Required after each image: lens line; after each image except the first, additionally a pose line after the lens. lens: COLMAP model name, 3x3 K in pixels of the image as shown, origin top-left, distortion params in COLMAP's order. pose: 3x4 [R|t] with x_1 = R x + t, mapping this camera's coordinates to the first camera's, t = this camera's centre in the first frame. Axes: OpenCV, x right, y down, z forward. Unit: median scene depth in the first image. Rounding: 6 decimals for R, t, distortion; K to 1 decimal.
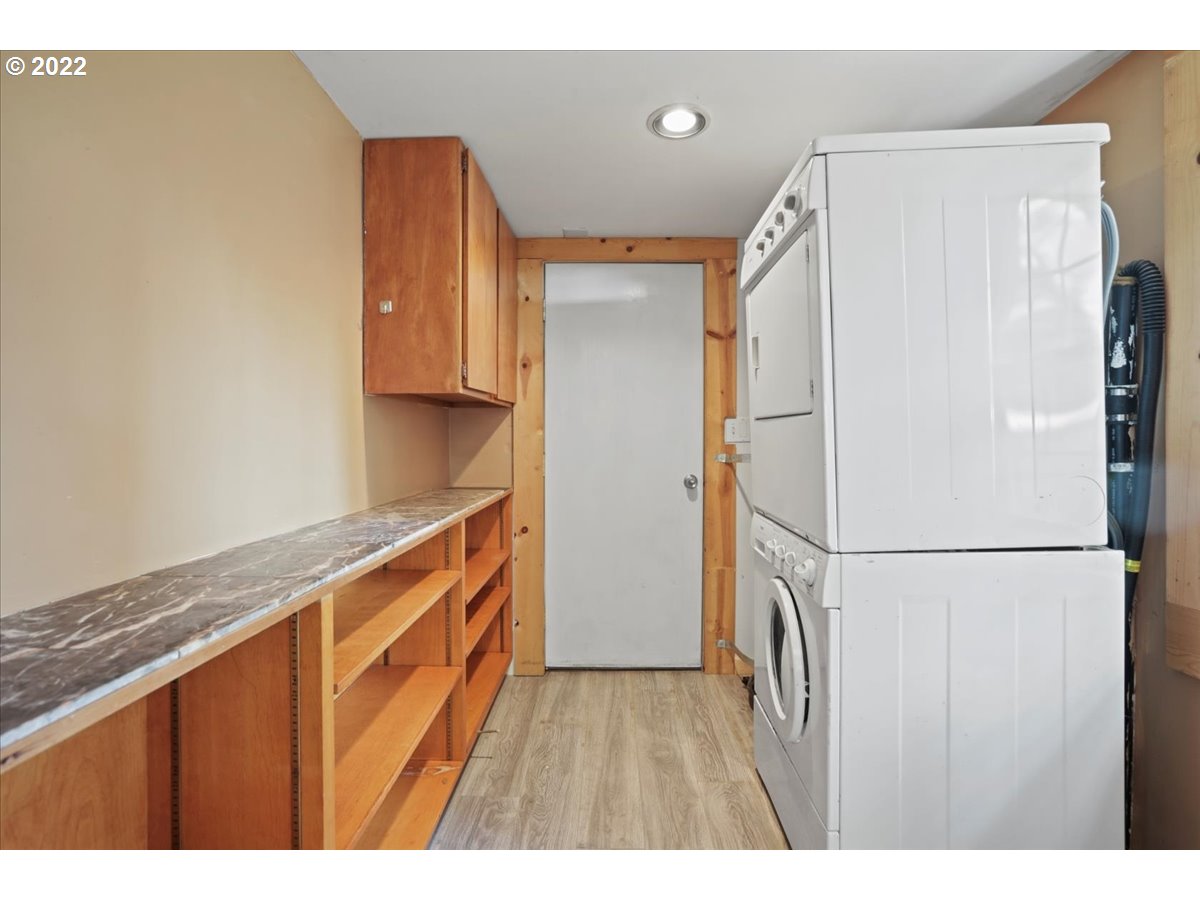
lens RADIAL K [[550.1, 0, 612.1], [0, 550.1, 449.1], [0, 0, 1]] dist [-0.037131, 0.009031]
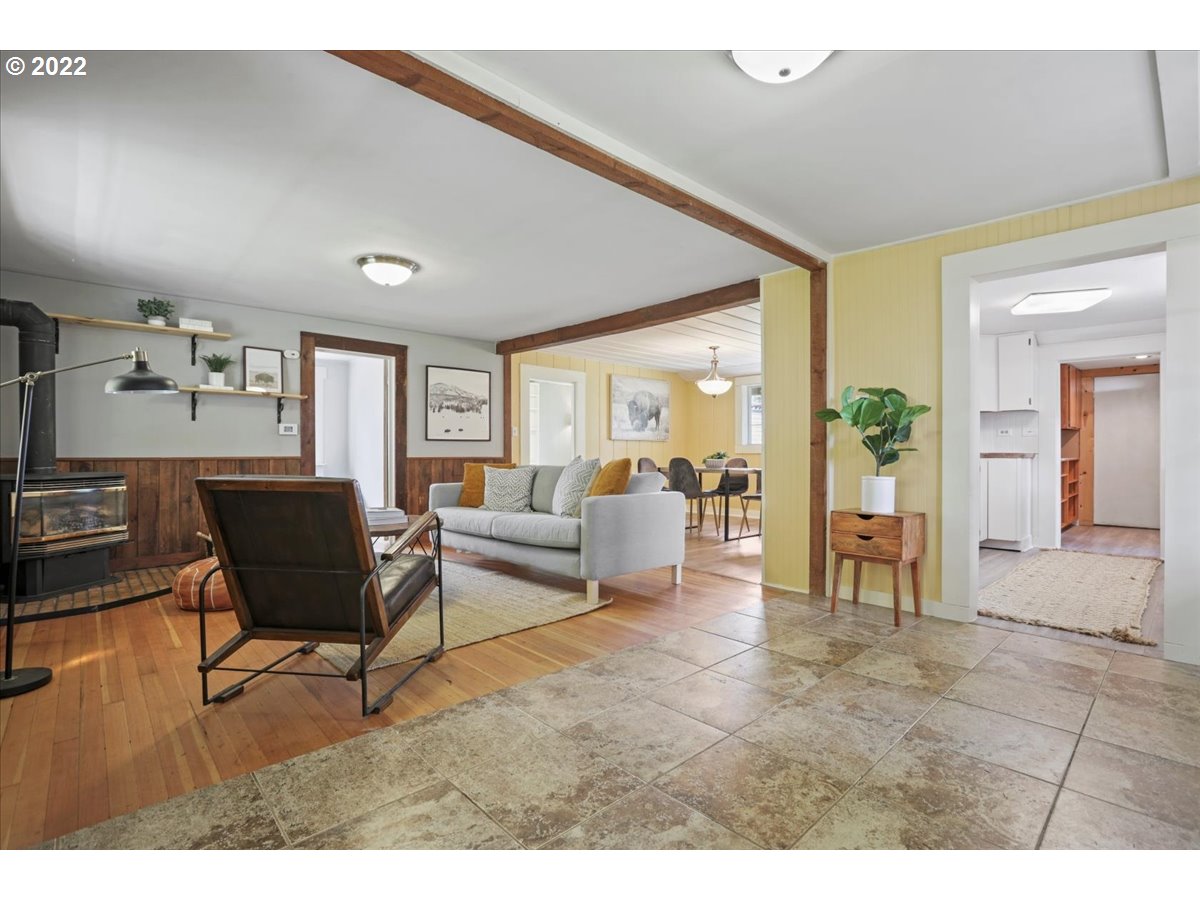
lens RADIAL K [[570.4, 0, 600.0], [0, 570.4, 450.0], [0, 0, 1]] dist [-0.042403, 0.017633]
pose [[0.680817, -0.000786, -0.732453, 0.251850], [-0.014432, 0.999791, -0.014487, 0.109481], [0.732312, 0.020434, 0.680663, -2.850423]]
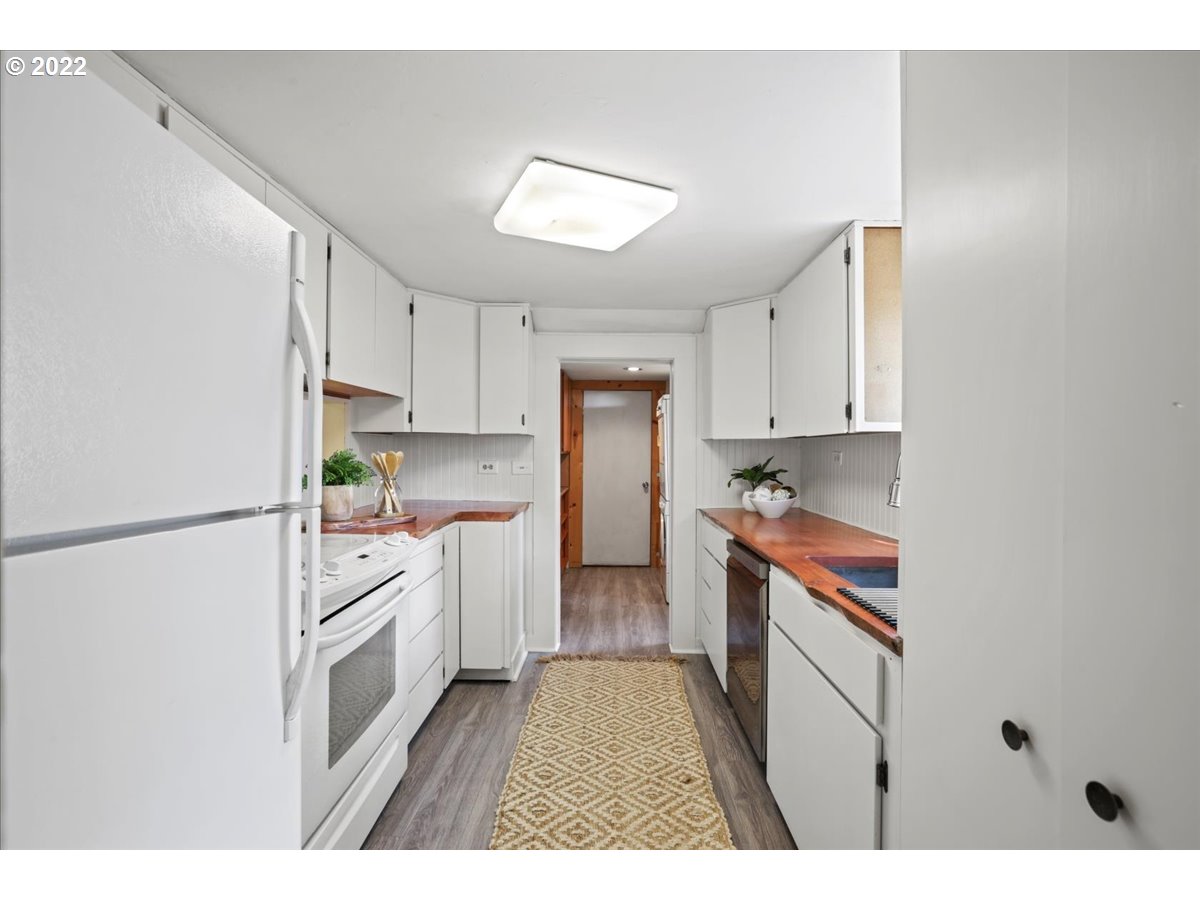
lens RADIAL K [[570.4, 0, 600.0], [0, 570.4, 450.0], [0, 0, 1]] dist [-0.042403, 0.017633]
pose [[0.999782, 0.006706, -0.019781, -0.002477], [-0.006982, 0.999879, -0.013911, -0.054942], [0.019685, 0.014046, 0.999708, -1.454884]]
